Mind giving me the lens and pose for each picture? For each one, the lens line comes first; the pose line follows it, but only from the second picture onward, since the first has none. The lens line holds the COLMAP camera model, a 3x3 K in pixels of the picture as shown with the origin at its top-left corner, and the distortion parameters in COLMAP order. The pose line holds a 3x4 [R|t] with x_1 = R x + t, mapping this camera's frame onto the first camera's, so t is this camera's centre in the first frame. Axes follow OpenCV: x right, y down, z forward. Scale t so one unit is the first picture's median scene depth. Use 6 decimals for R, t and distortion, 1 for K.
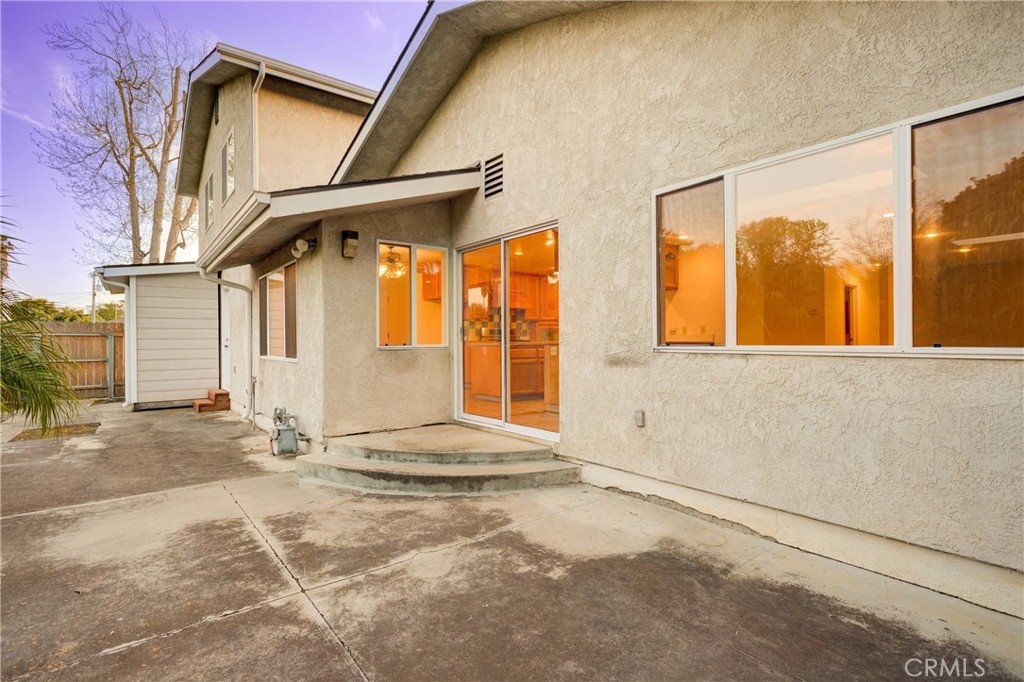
lens RADIAL K [[490.9, 0, 512.0], [0, 490.9, 341.0], [0, 0, 1]] dist [-0.011180, 0.001339]
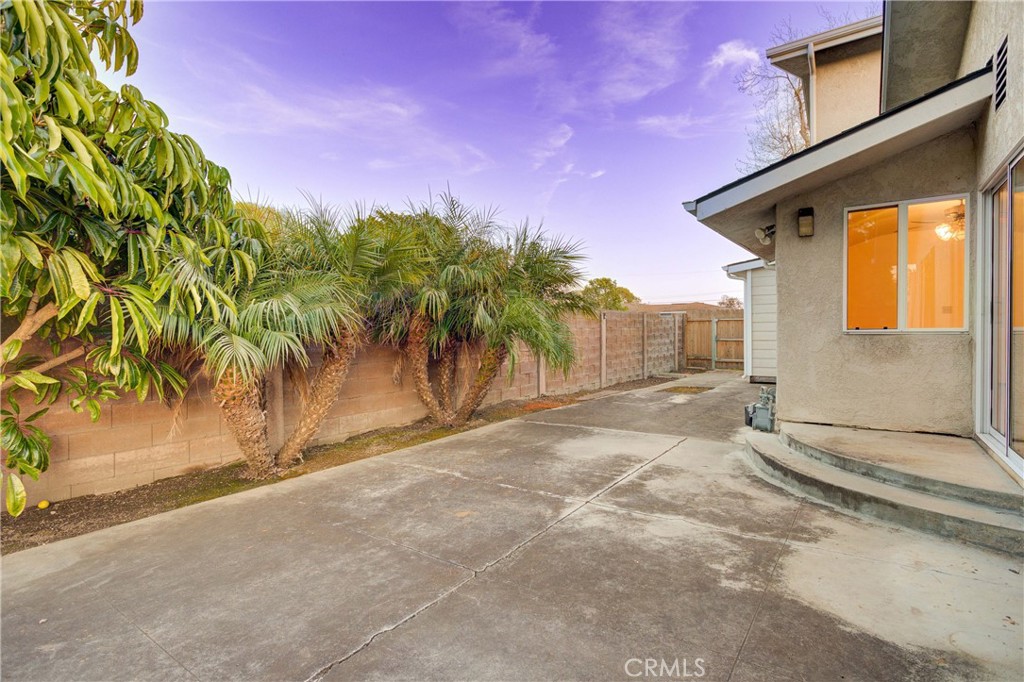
lens RADIAL K [[490.9, 0, 512.0], [0, 490.9, 341.0], [0, 0, 1]] dist [-0.011180, 0.001339]
pose [[0.293211, 0.025123, -0.955718, 0.655211], [0.011610, 0.999487, 0.029836, -0.004713], [0.955977, -0.019844, 0.292769, 0.283182]]
